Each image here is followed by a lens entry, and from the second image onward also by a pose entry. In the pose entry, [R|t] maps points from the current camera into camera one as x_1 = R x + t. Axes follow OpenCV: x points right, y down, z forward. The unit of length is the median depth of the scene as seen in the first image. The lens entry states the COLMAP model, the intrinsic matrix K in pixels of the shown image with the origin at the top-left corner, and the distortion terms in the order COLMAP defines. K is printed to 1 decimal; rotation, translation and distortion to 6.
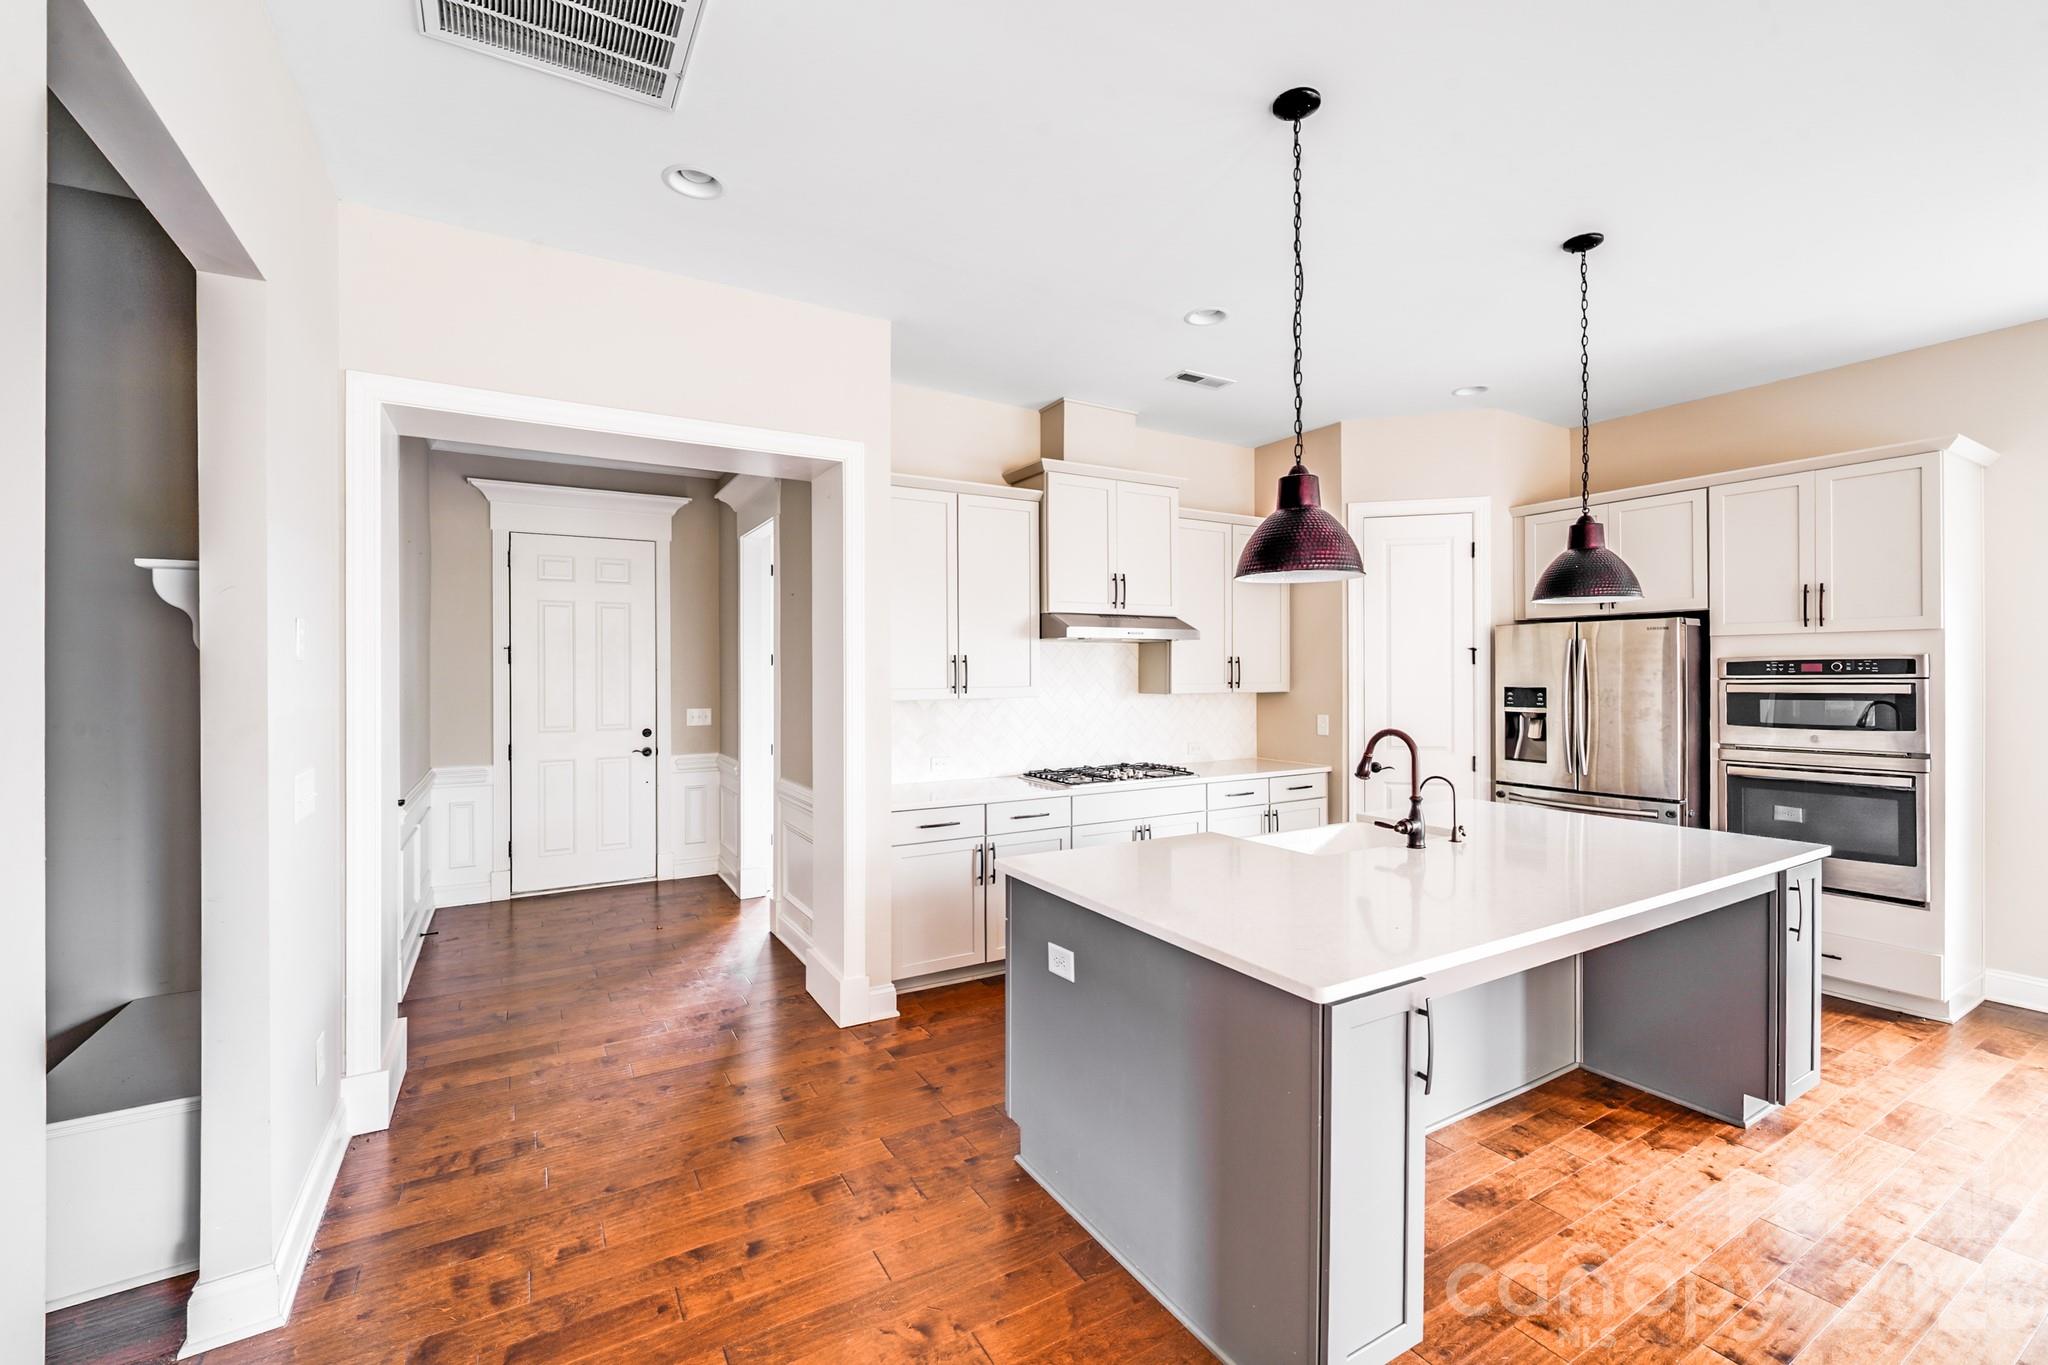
lens RADIAL K [[861.8, 0, 1018.6], [0, 861.8, 679.0], [0, 0, 1]] dist [-0.010946, -0.000592]
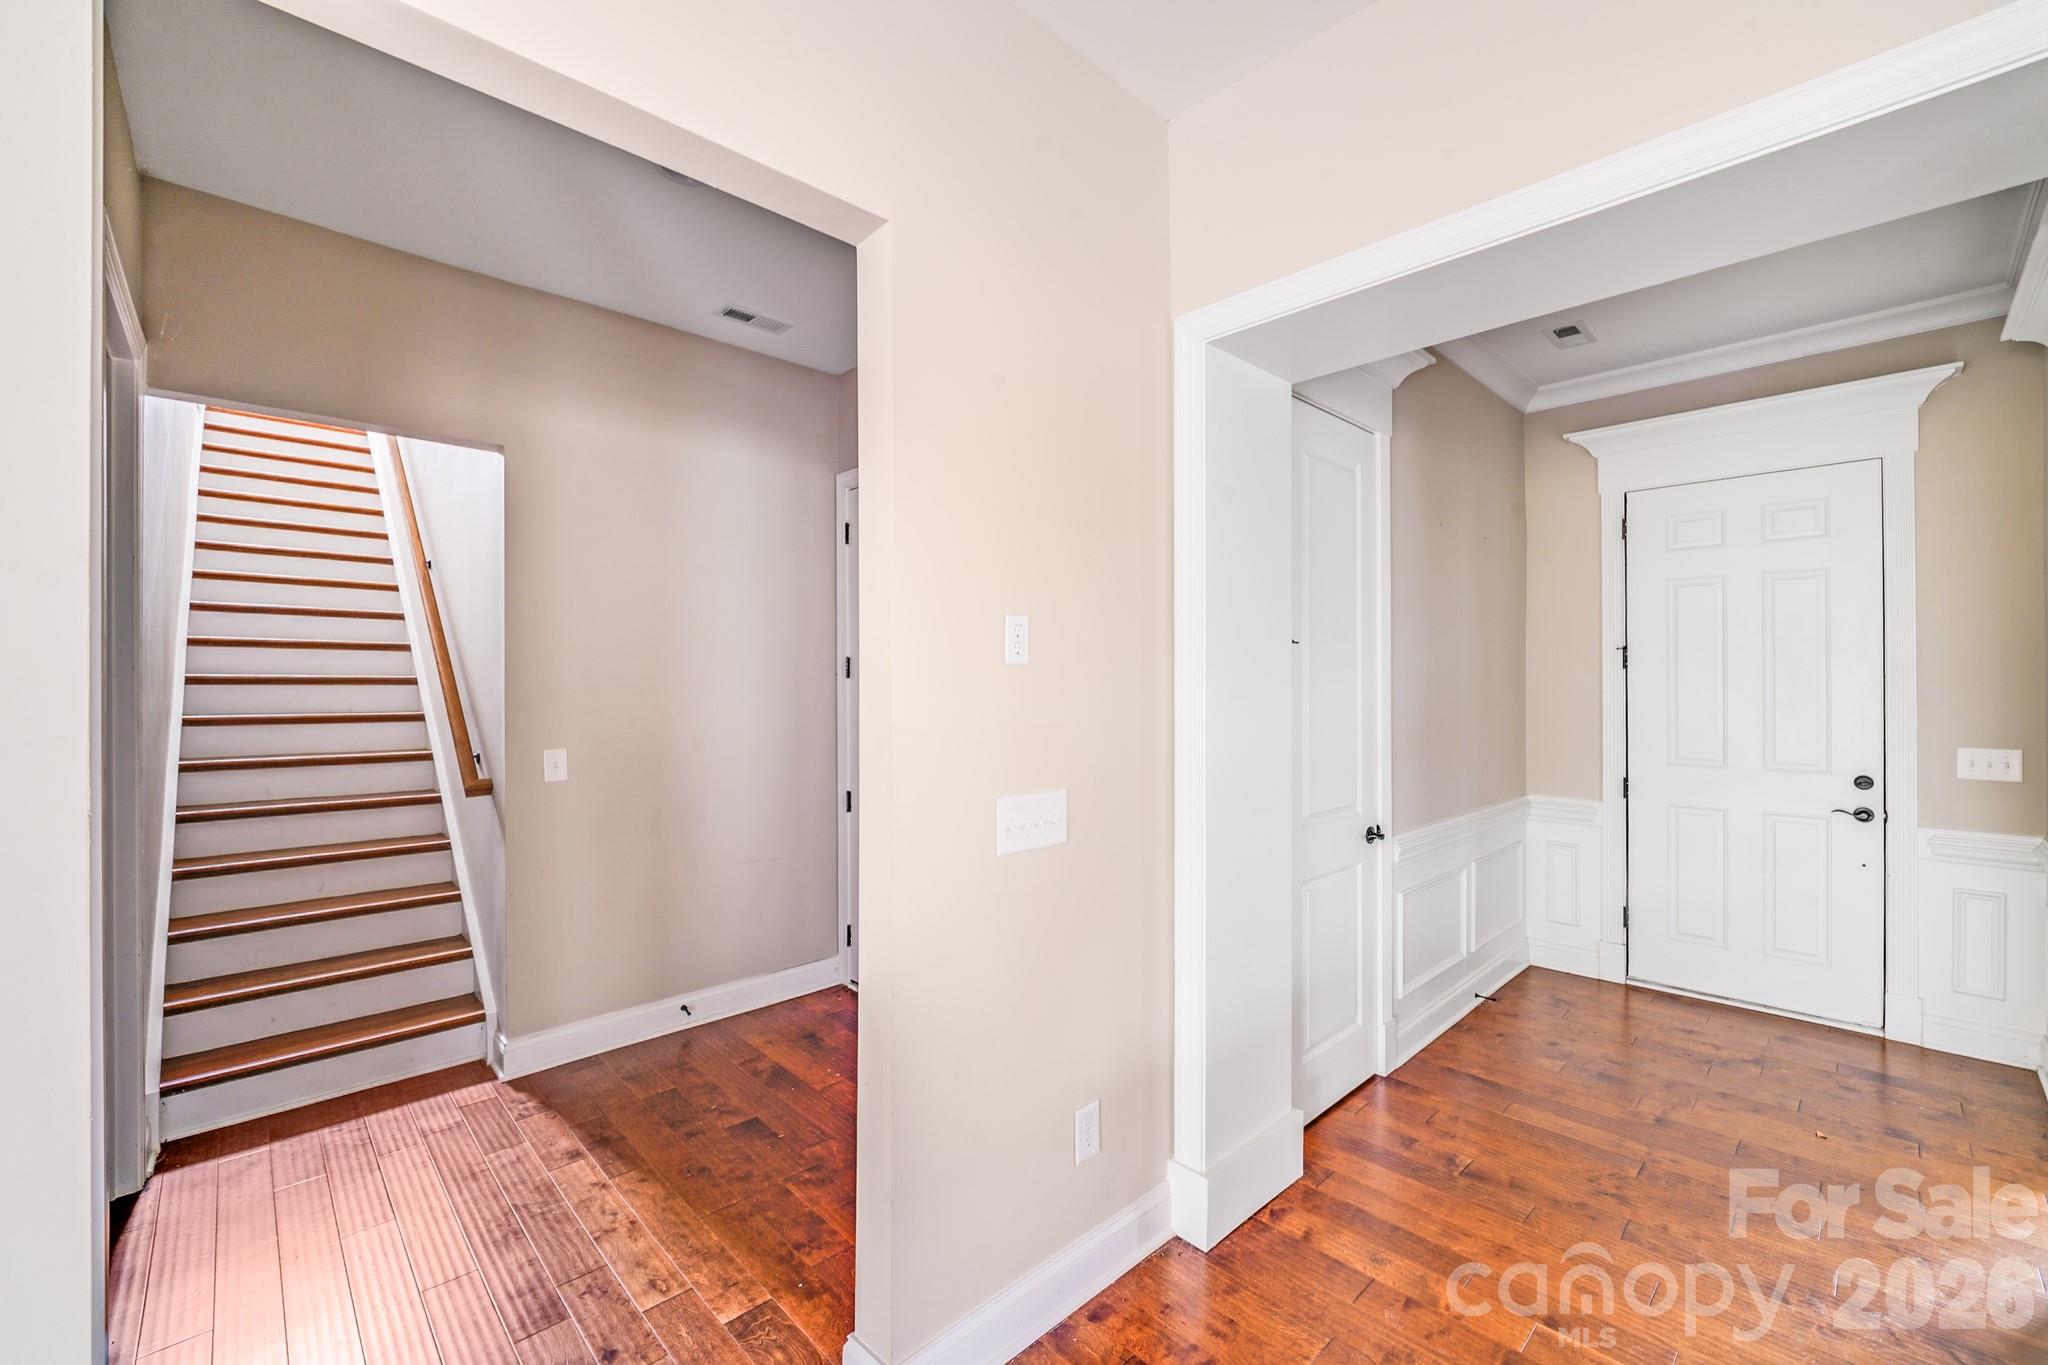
lens RADIAL K [[836.3, 0, 1022.1], [0, 836.3, 696.4], [0, 0, 1]] dist [-0.000452, -0.000307]
pose [[0.239634, 0.015166, -0.970745, -0.024657], [-0.007664, 0.999876, 0.013730, 0.000328], [0.970833, 0.004150, 0.239721, 0.463420]]
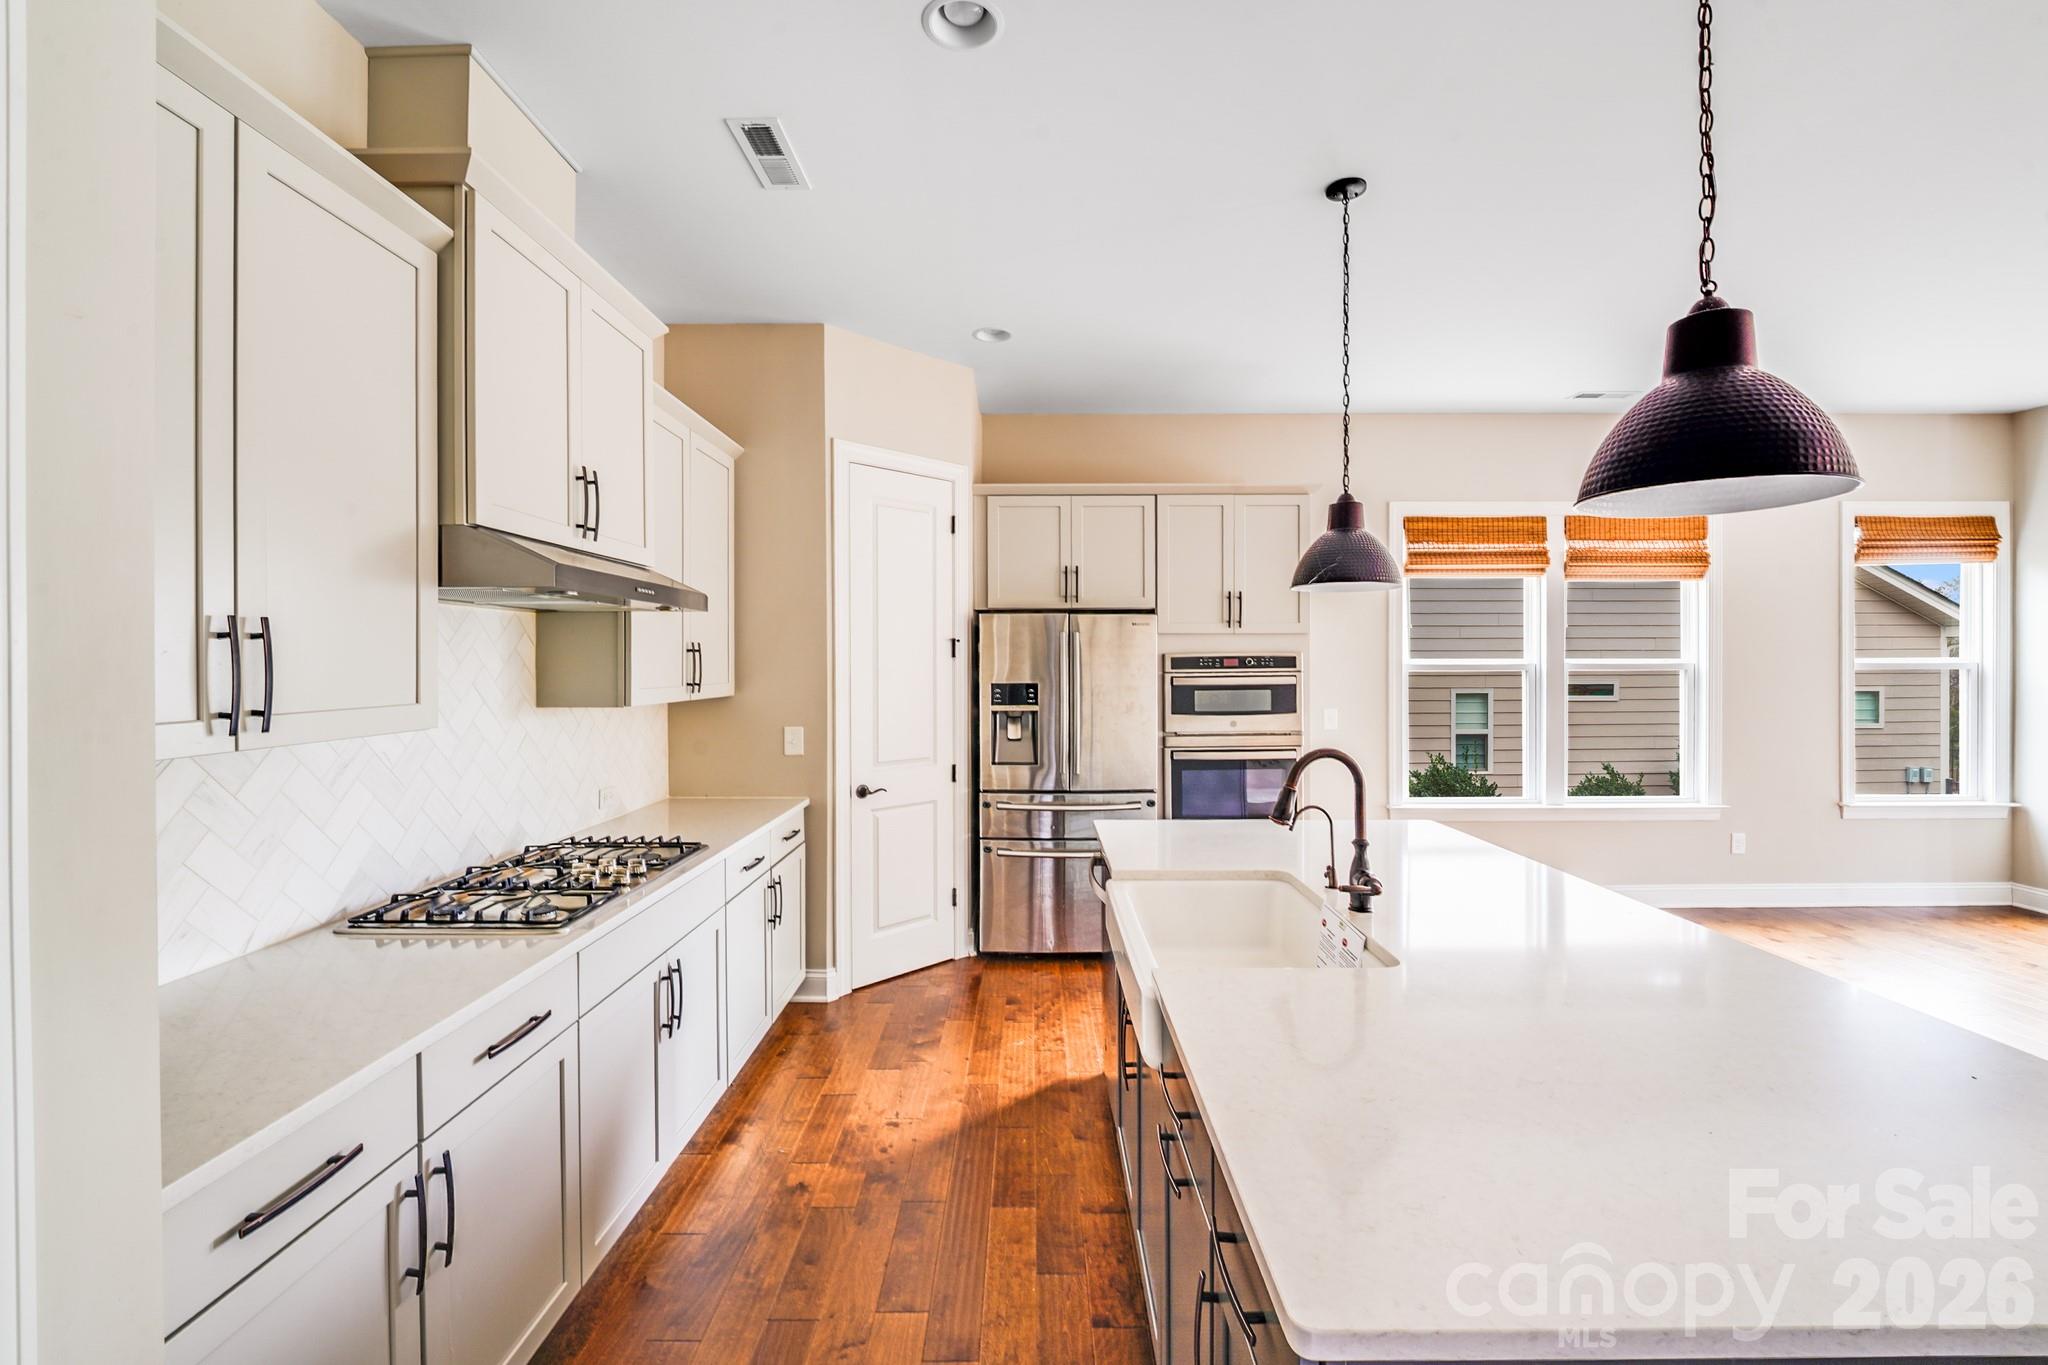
lens RADIAL K [[853.3, 0, 1023.0], [0, 853.3, 669.5], [0, 0, 1]] dist [-0.012038, 0.001309]
pose [[0.501673, -0.002844, 0.865053, -0.218500], [0.006023, 0.999982, -0.000205, -0.005455], [-0.865036, 0.005313, 0.501681, 0.648554]]
